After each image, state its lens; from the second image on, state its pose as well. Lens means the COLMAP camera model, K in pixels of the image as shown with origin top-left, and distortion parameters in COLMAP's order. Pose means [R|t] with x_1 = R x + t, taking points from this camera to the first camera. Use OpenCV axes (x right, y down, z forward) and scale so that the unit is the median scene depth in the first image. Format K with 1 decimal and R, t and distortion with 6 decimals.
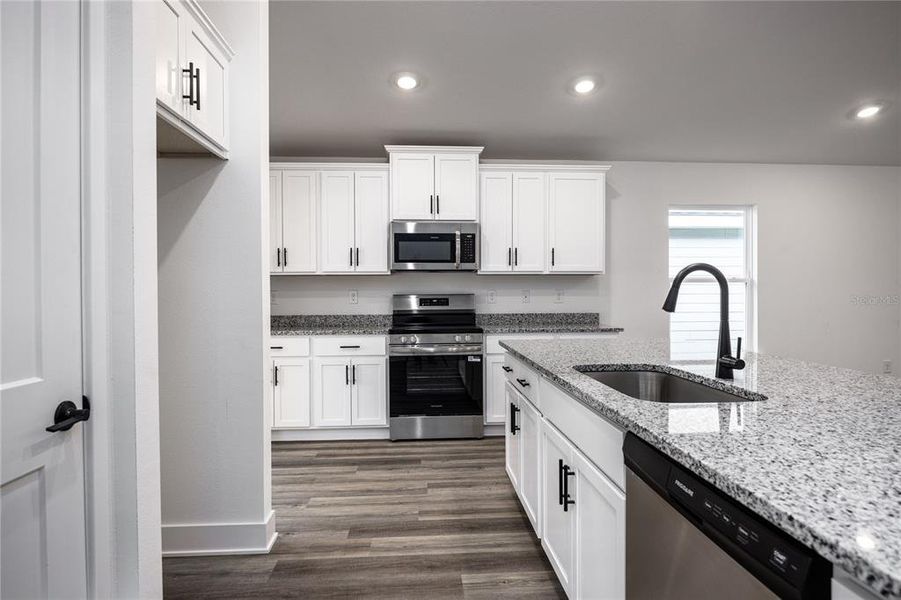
lens RADIAL K [[539.6, 0, 455.5], [0, 539.6, 293.3], [0, 0, 1]] dist [-0.000927, 0.001178]
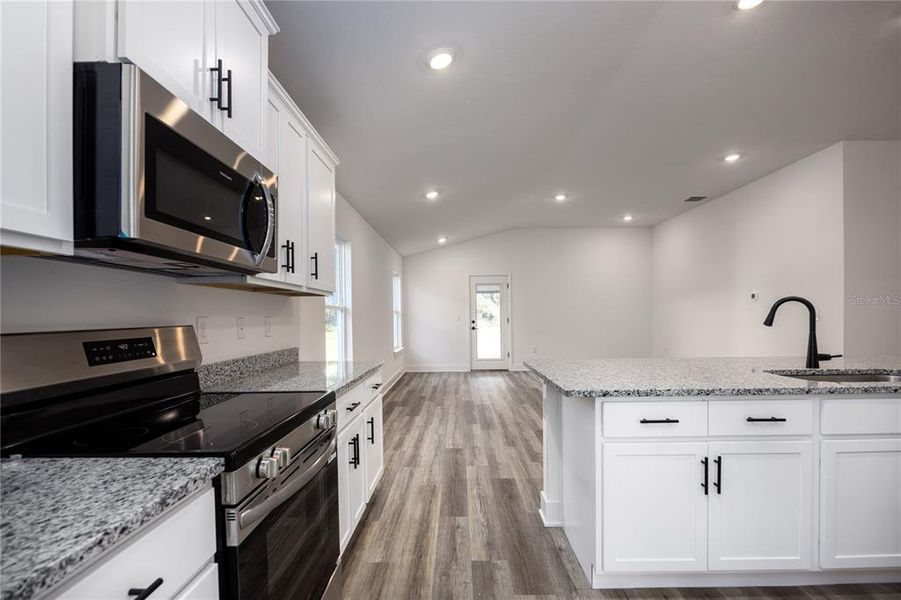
lens RADIAL K [[402.9, 0, 461.8], [0, 402.9, 317.5], [0, 0, 1]] dist [-0.002367, 0.001048]
pose [[0.056316, -0.001651, 0.998412, -0.309548], [0.012946, 0.999916, 0.000923, -0.002628], [-0.998329, 0.012873, 0.056333, 0.814378]]
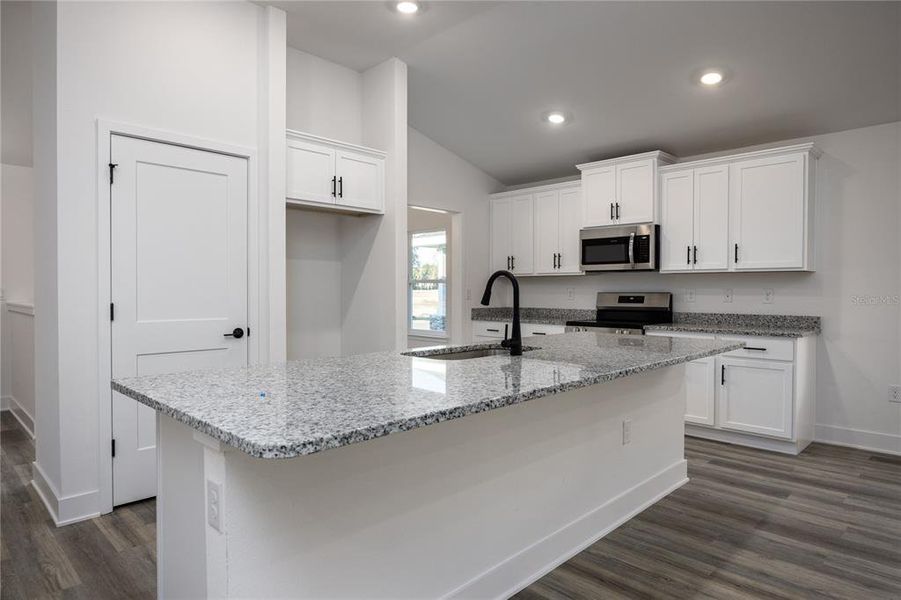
lens RADIAL K [[539.6, 0, 451.4], [0, 539.6, 296.0], [0, 0, 1]] dist [-0.000927, 0.001178]
pose [[0.667587, 0.014380, -0.744393, 0.559645], [-0.006788, 0.999889, 0.013228, -0.002863], [0.744501, -0.003778, 0.667611, 0.012847]]
